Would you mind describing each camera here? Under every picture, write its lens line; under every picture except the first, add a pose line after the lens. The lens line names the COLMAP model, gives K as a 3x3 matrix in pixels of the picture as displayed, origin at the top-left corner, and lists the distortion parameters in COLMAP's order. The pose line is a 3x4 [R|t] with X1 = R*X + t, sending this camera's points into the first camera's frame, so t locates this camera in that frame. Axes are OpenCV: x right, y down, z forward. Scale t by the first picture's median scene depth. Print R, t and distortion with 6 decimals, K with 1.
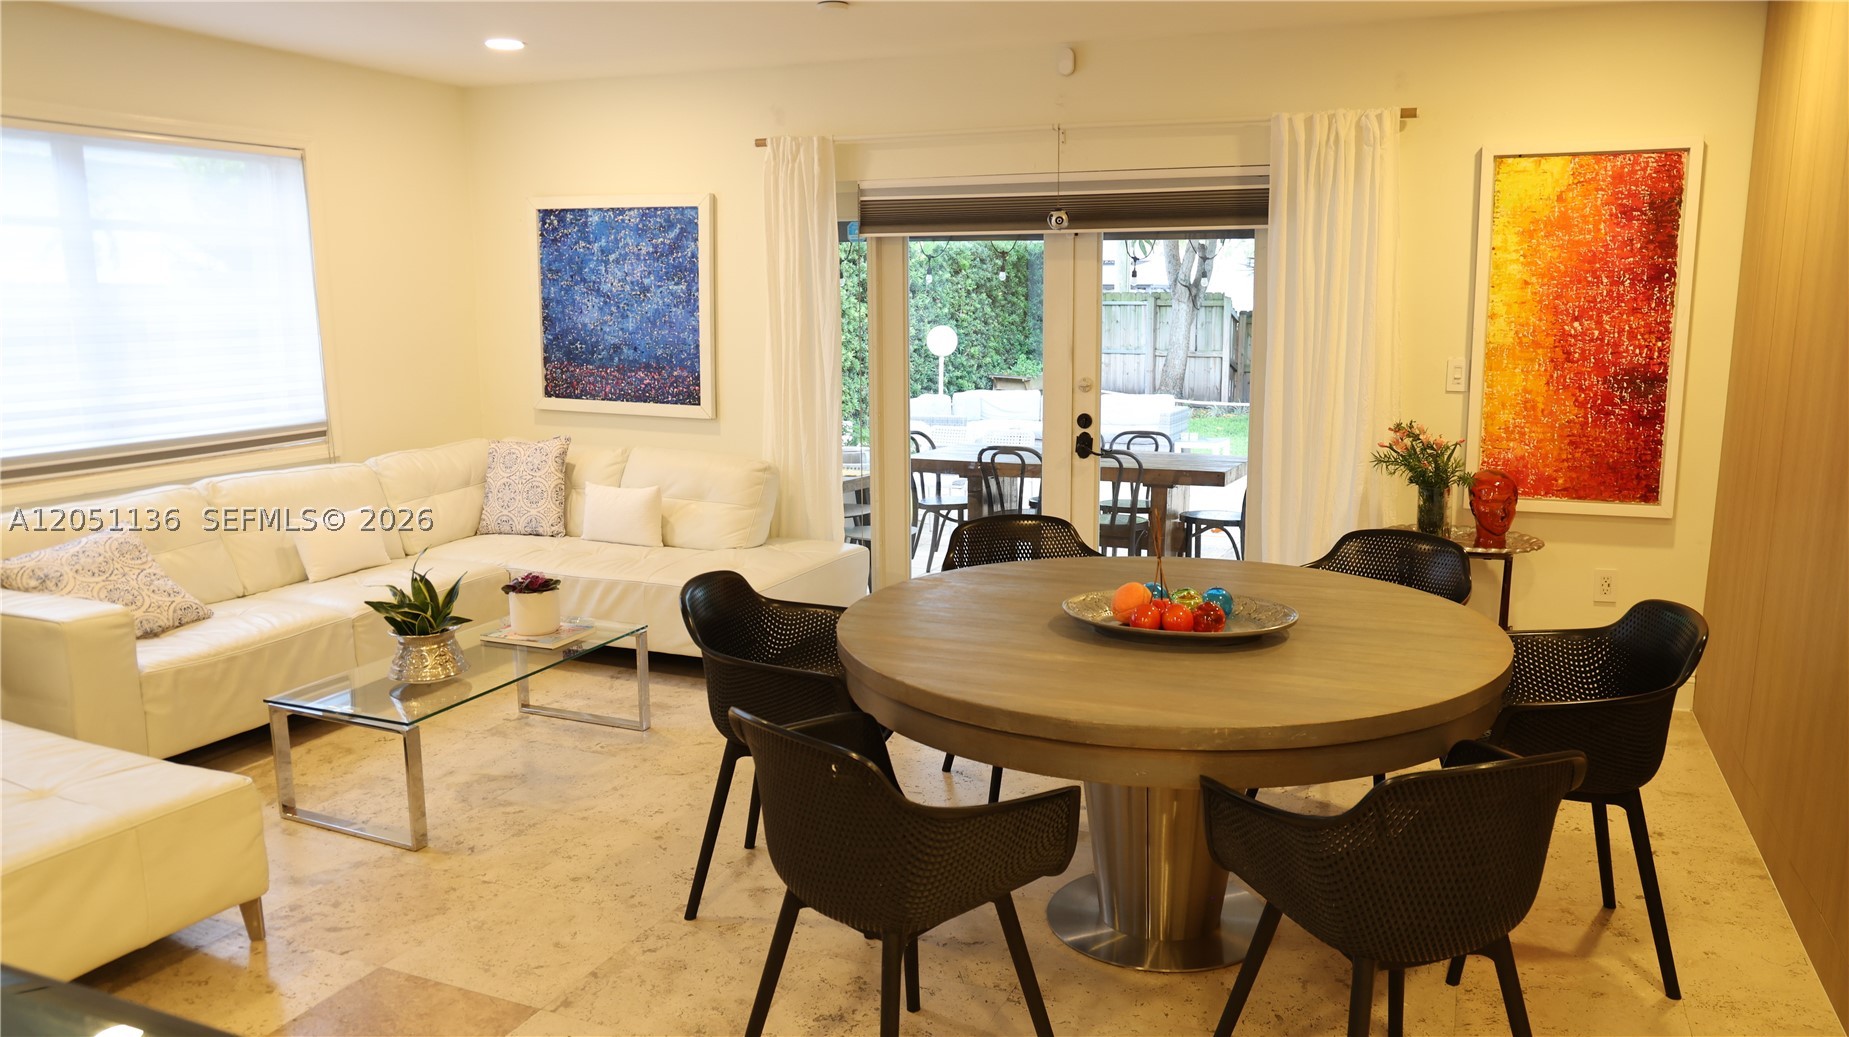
lens RADIAL K [[1346.3, 0, 924.5], [0, 1346.3, 518.5], [0, 0, 1]] dist [-0.026309, 0.005706]
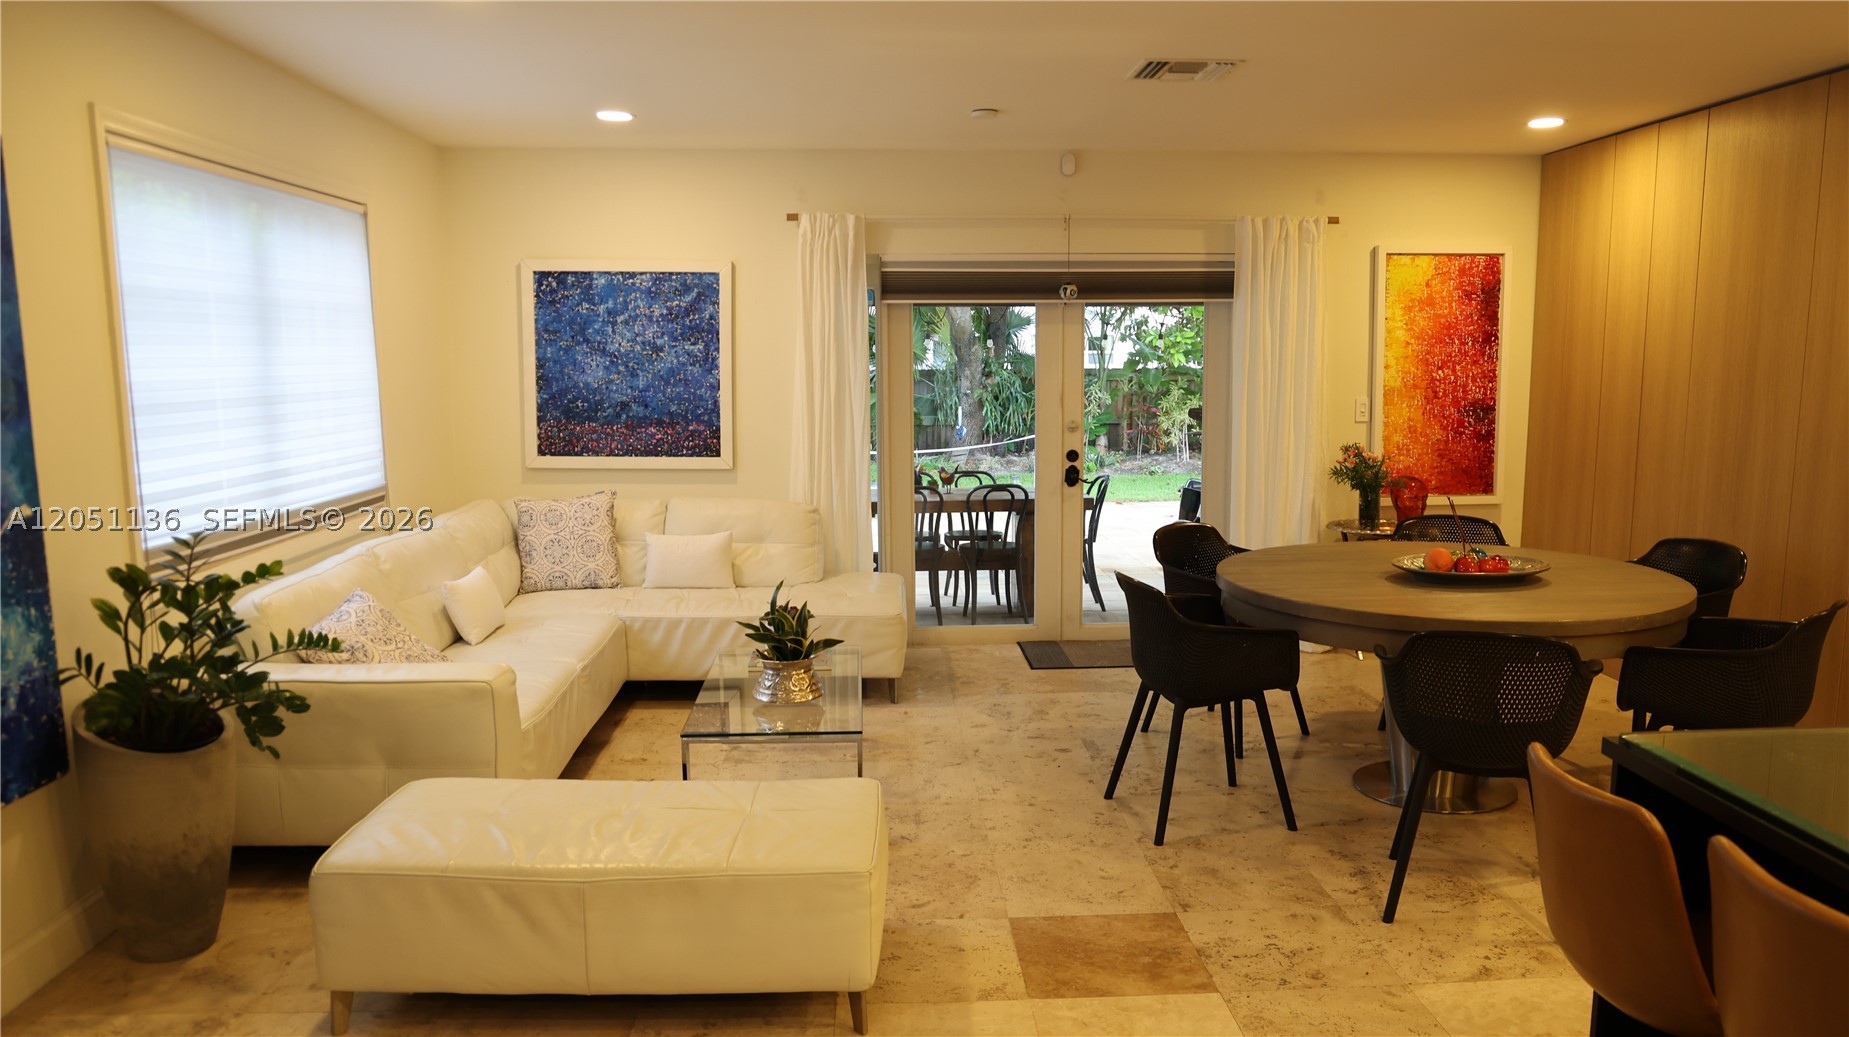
lens RADIAL K [[1314.6, 0, 935.2], [0, 1314.6, 531.7], [0, 0, 1]] dist [-0.043731, 0.001748]
pose [[0.898649, -0.061052, 0.434399, -0.504531], [0.075670, 0.996998, -0.016417, 0.005853], [-0.432093, 0.047624, 0.900571, -0.013637]]
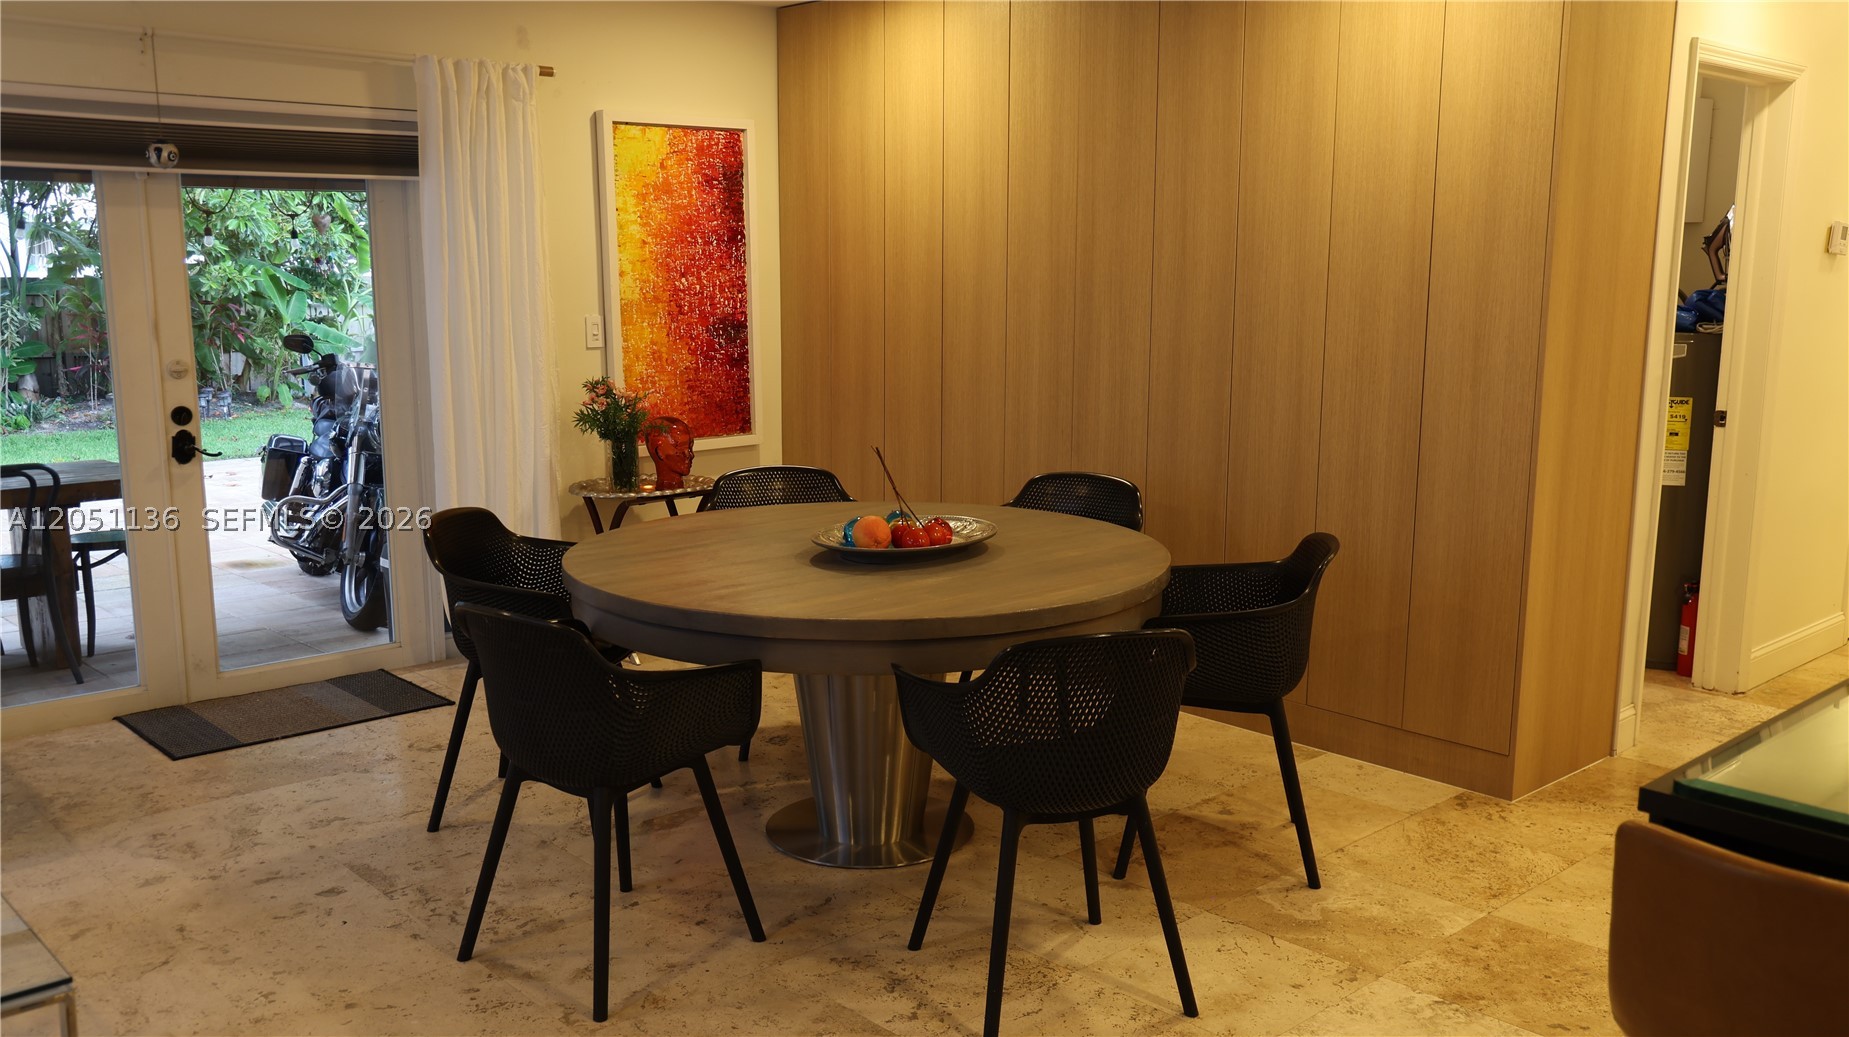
lens RADIAL K [[1584.0, 0, 929.7], [0, 1584.0, 525.6], [0, 0, 1]] dist [-0.038175, 0.098453]
pose [[0.420401, -0.148881, 0.895041, -0.516800], [0.148075, 0.984479, 0.094207, -0.031208], [-0.895174, 0.092928, 0.435921, 0.216878]]
